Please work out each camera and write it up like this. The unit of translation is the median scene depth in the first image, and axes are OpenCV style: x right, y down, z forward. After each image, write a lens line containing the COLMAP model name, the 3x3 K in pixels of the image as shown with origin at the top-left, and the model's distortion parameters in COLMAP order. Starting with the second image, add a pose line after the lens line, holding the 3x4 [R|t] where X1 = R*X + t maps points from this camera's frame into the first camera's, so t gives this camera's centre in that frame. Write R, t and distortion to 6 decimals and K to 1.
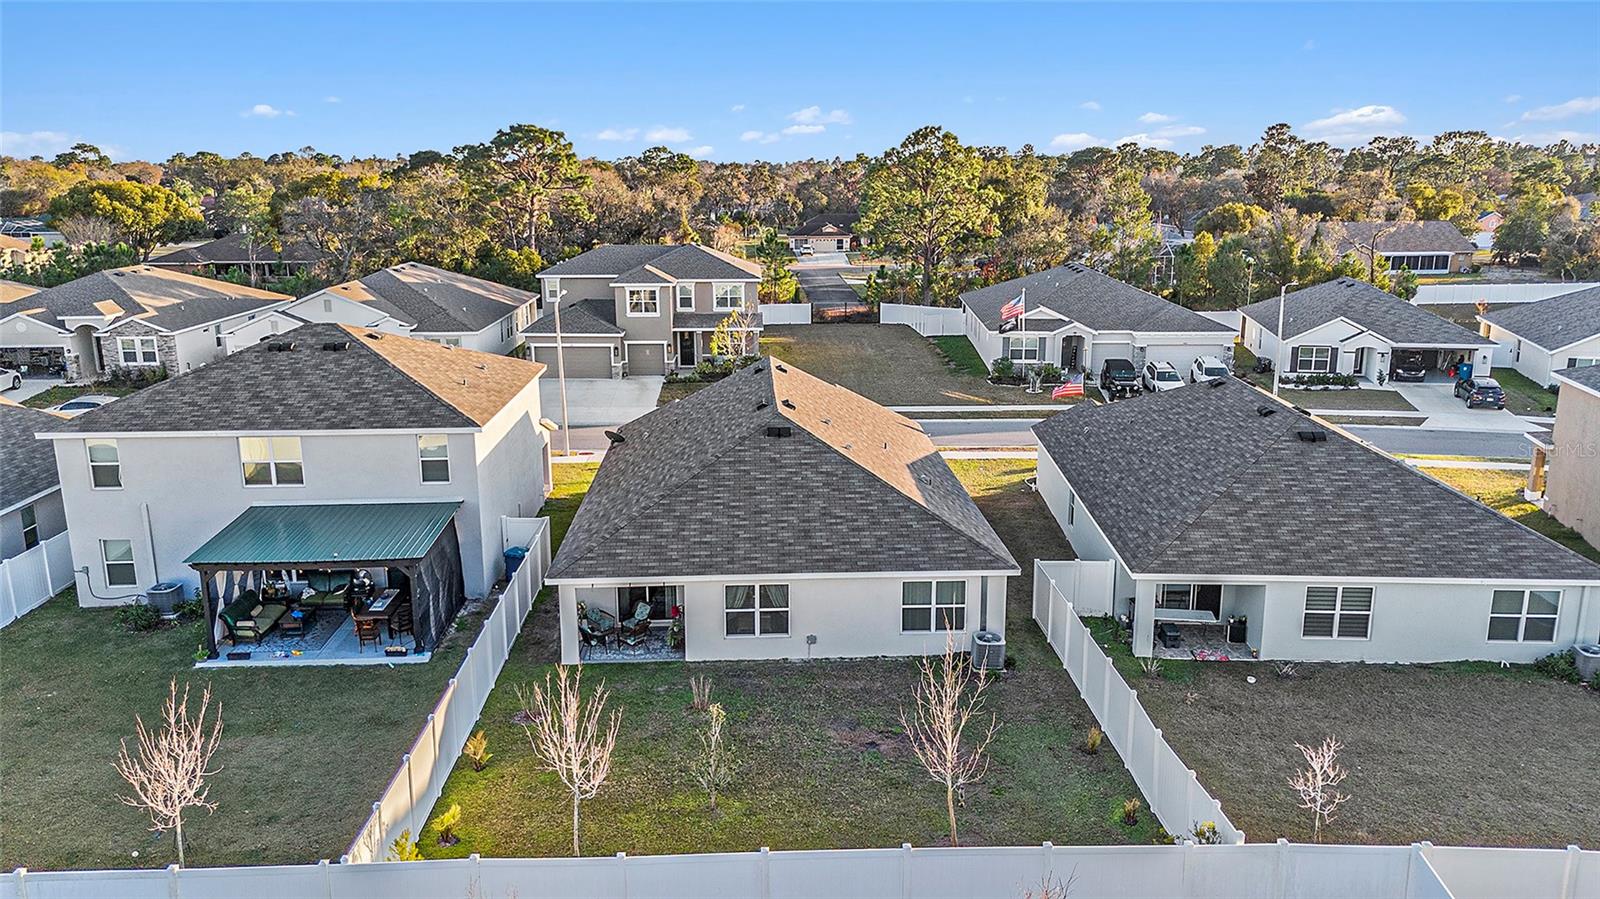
lens RADIAL K [[1179.5, 0, 795.7], [0, 1179.5, 438.1], [0, 0, 1]] dist [0.064763, -0.055186]
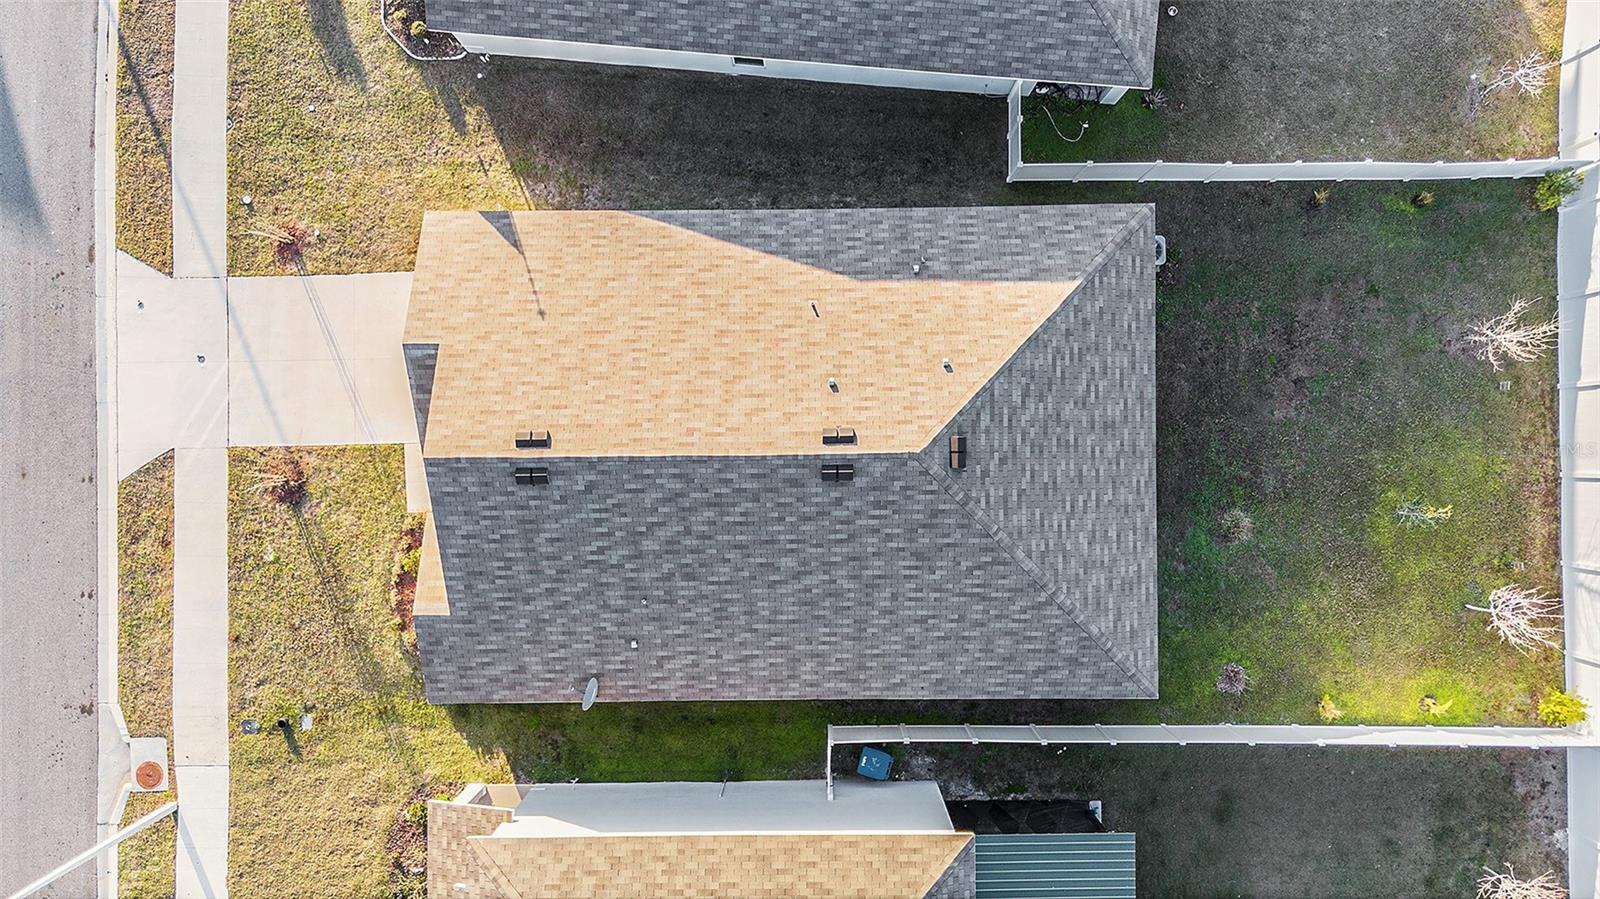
lens RADIAL K [[1179.5, 0, 806.7], [0, 1179.5, 443.4], [0, 0, 1]] dist [0.064763, -0.055186]
pose [[0.033846, -0.999407, 0.006335, -0.018081], [0.233470, 0.014070, 0.972262, -0.864309], [-0.971775, -0.031428, 0.233808, 1.018047]]
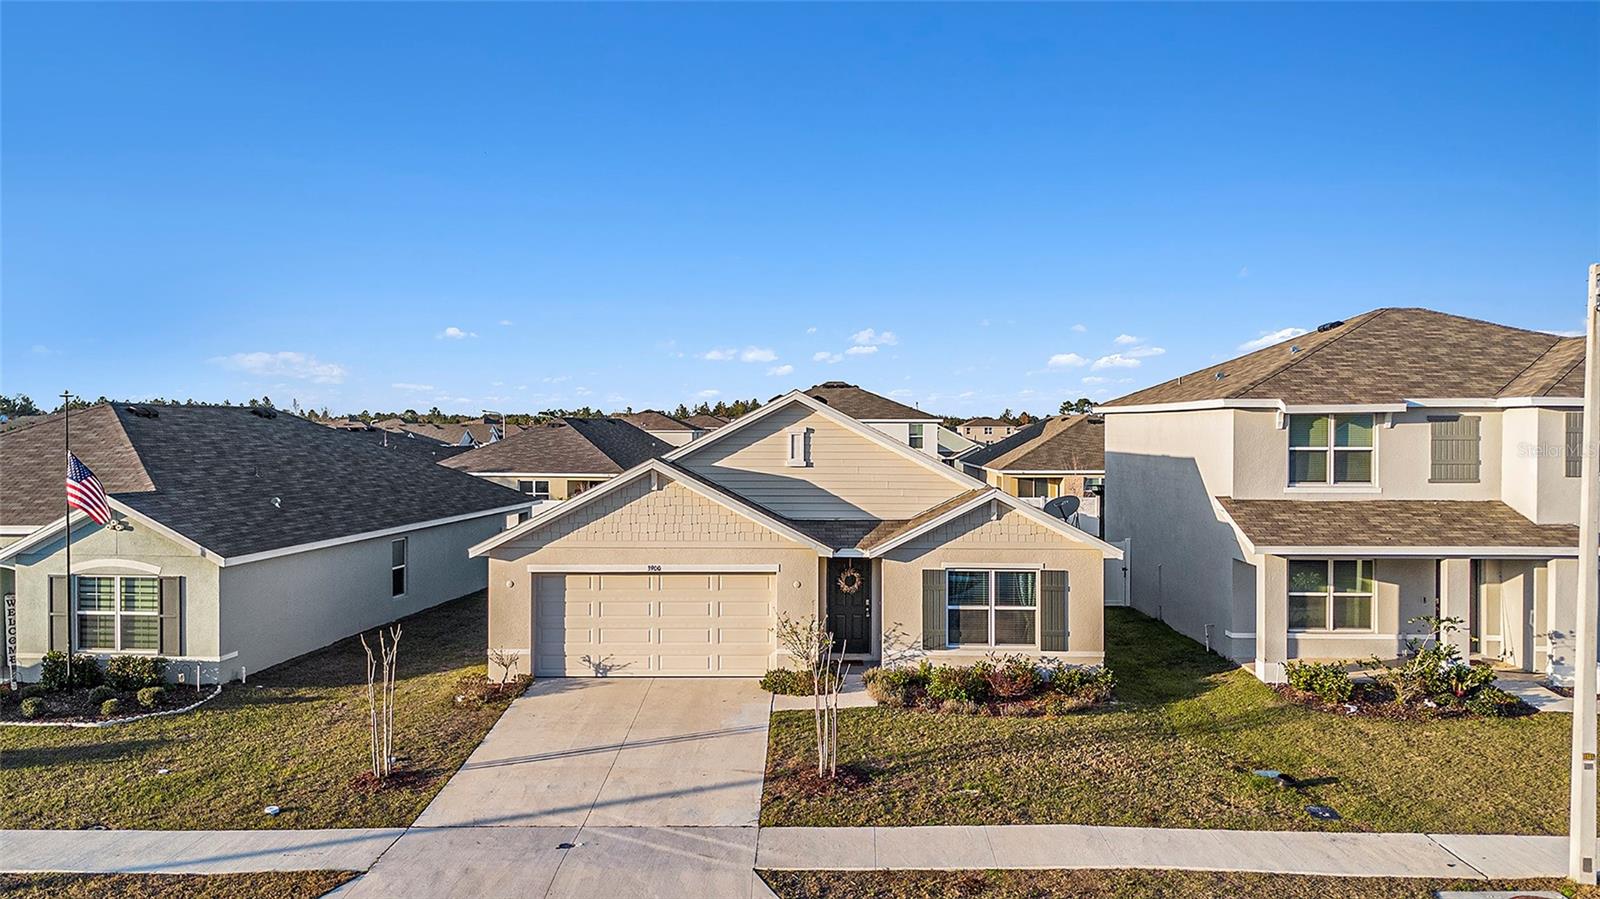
lens RADIAL K [[1179.5, 0, 802.2], [0, 1179.5, 446.6], [0, 0, 1]] dist [0.064763, -0.055186]
pose [[-0.998107, 0.001638, 0.061472, -0.082136], [0.016673, 0.969410, 0.244878, -0.239459], [-0.059190, 0.245440, -0.967603, 2.216352]]
